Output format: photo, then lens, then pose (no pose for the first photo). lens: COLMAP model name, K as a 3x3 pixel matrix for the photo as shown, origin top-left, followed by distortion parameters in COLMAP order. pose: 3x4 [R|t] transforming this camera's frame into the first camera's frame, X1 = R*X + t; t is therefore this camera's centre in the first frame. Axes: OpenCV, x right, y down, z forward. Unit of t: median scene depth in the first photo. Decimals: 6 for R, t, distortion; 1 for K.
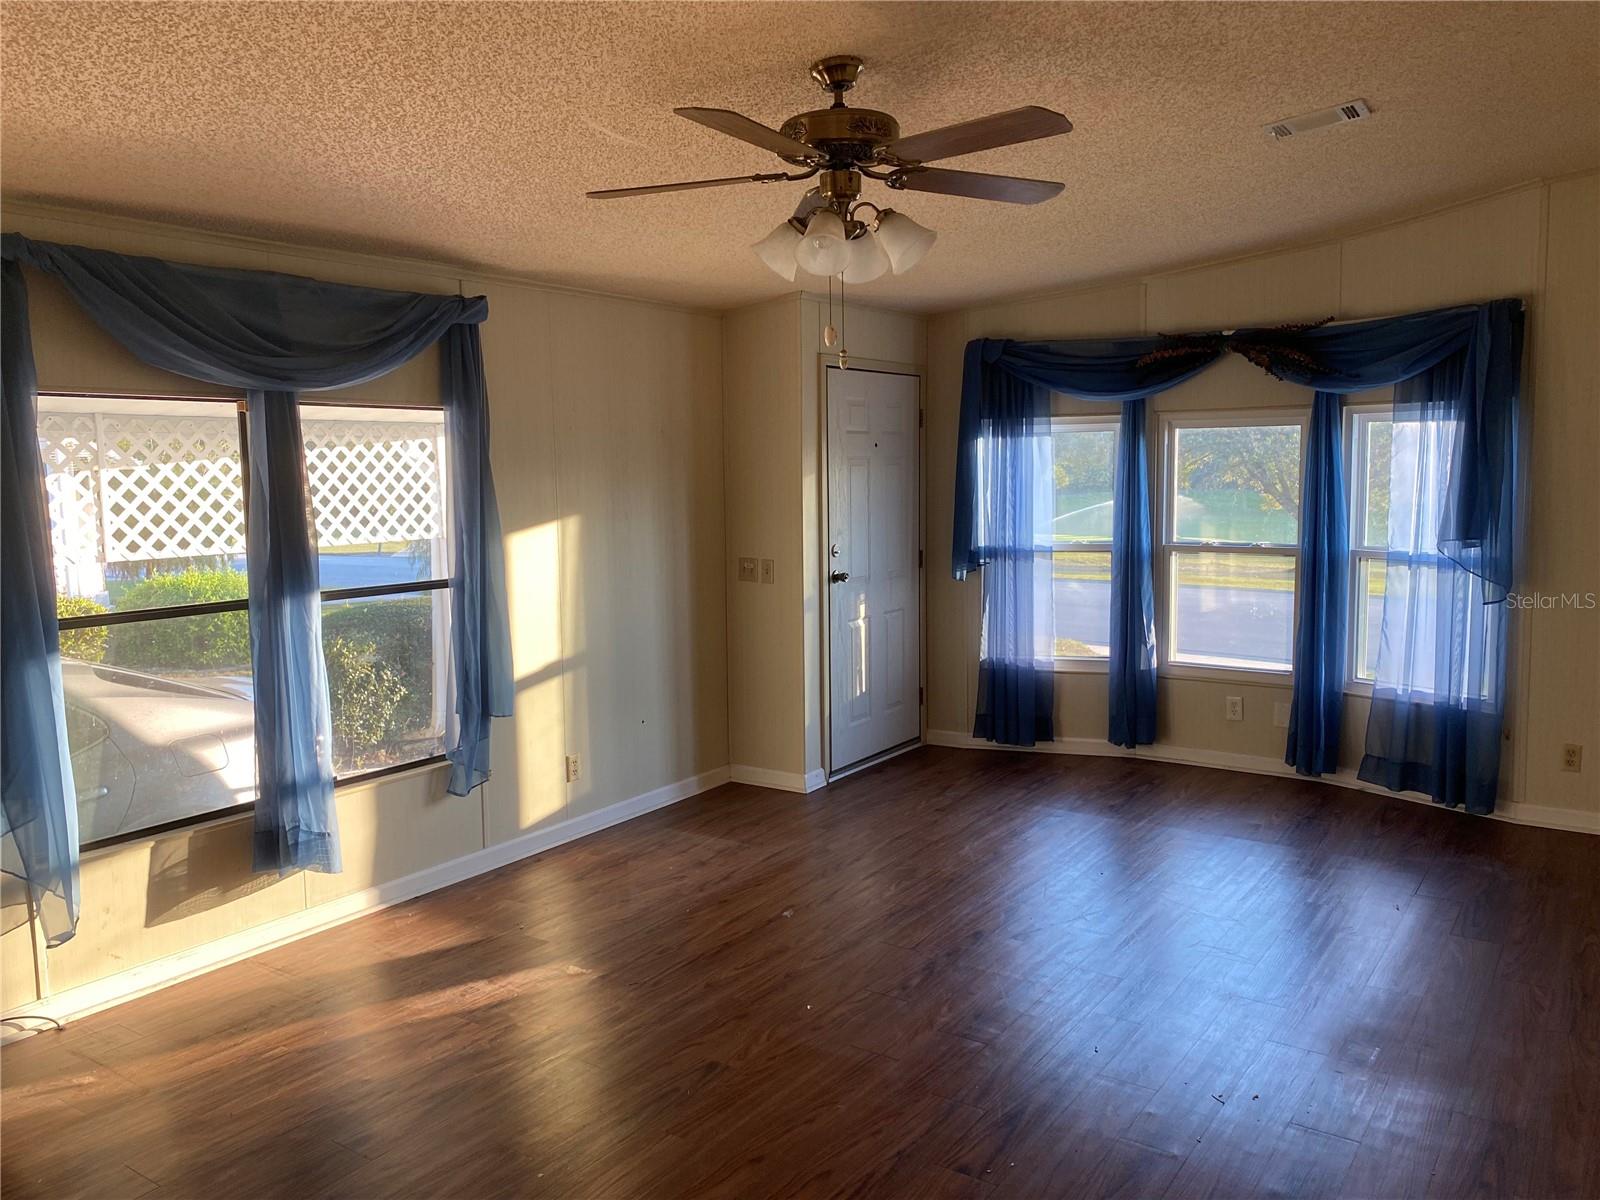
lens RADIAL K [[1225.4, 0, 816.6], [0, 1225.4, 593.6], [0, 0, 1]] dist [0.009970, -0.002412]
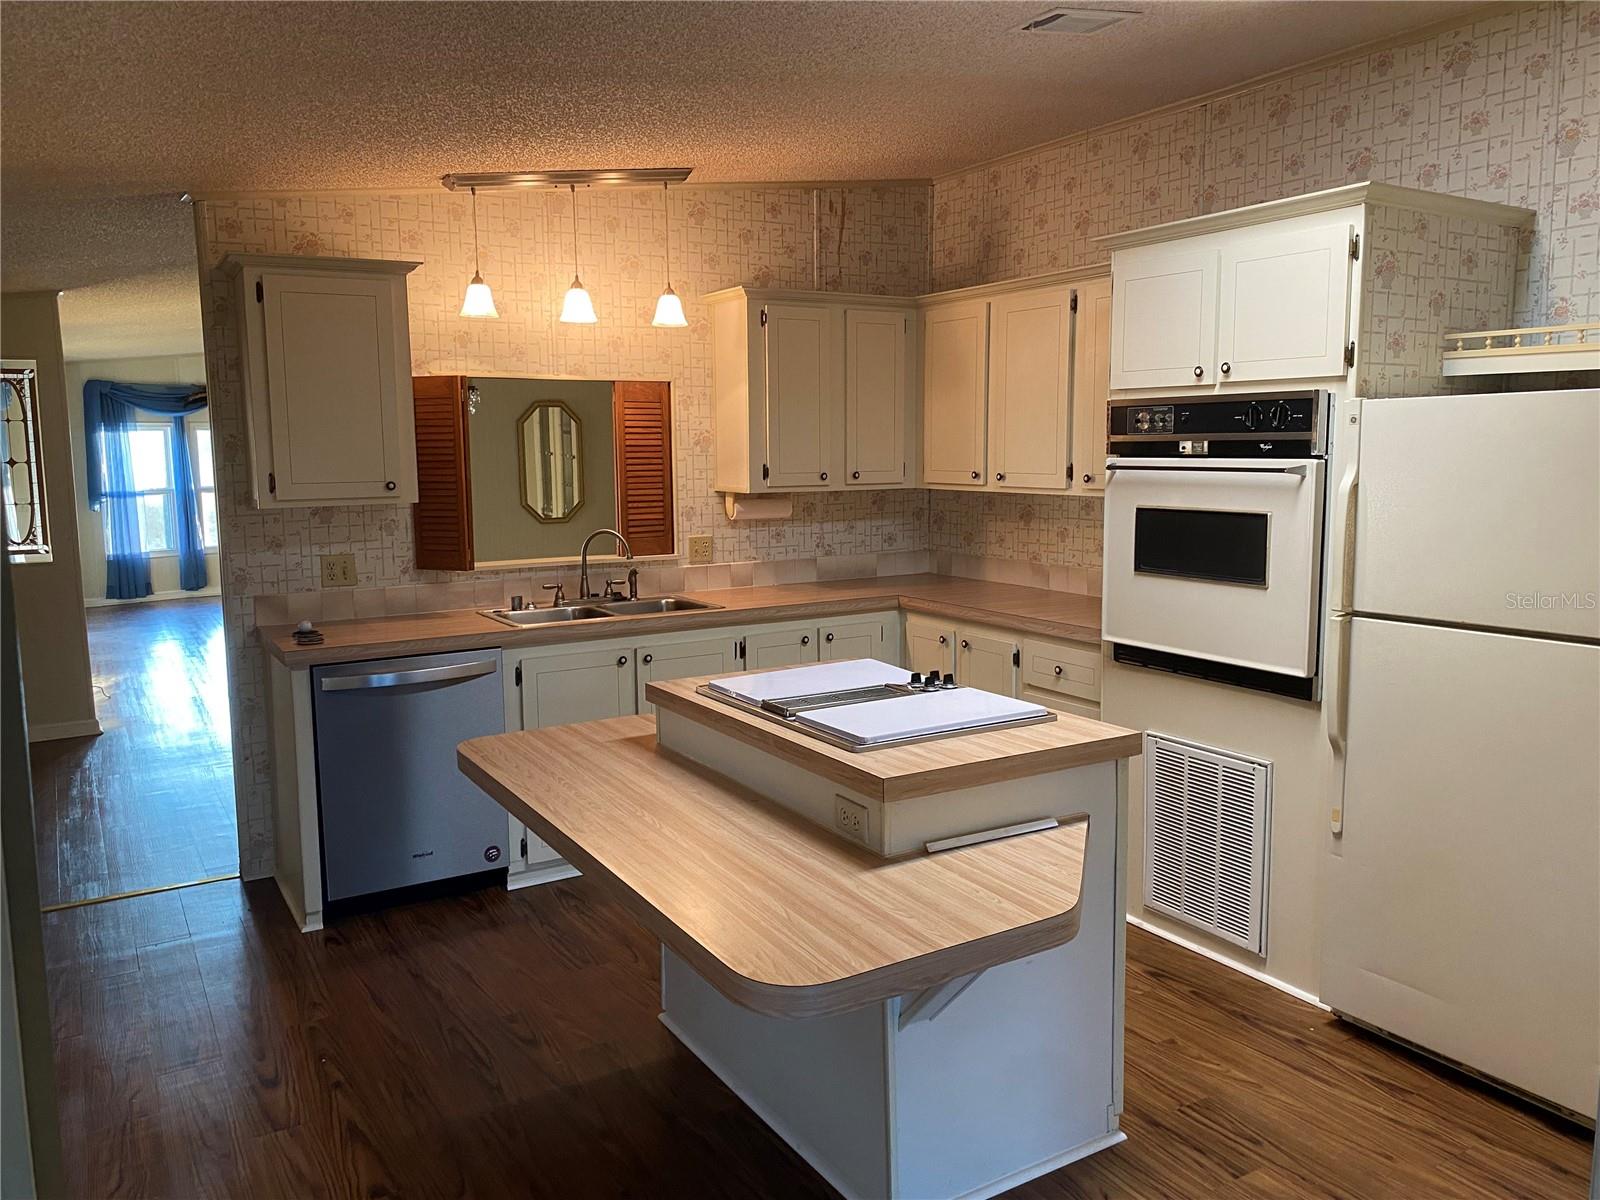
lens RADIAL K [[1225.4, 0, 816.6], [0, 1225.4, 593.6], [0, 0, 1]] dist [0.009970, -0.002412]
pose [[0.411363, -0.102476, 0.905692, -1.233641], [0.102144, 0.992583, 0.065914, 0.110019], [-0.905730, 0.065397, 0.418780, -0.806859]]
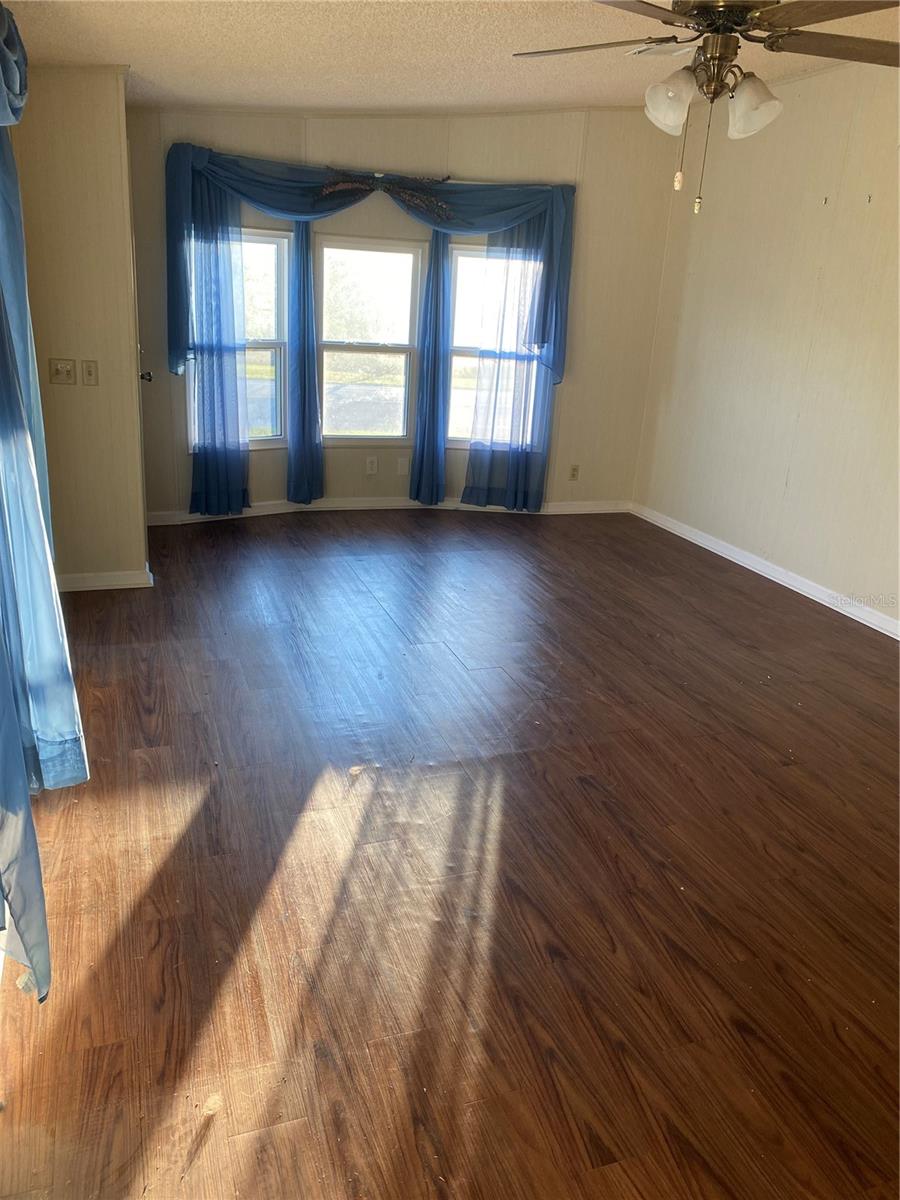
lens RADIAL K [[919.1, 0, 450.0], [0, 919.1, 600.0], [0, 0, 1]] dist [0.009970, -0.002412]
pose [[0.587453, -0.217223, 0.779559, -0.486285], [0.019171, 0.966766, 0.254941, -0.025174], [-0.809031, -0.134821, 0.572094, 0.326007]]
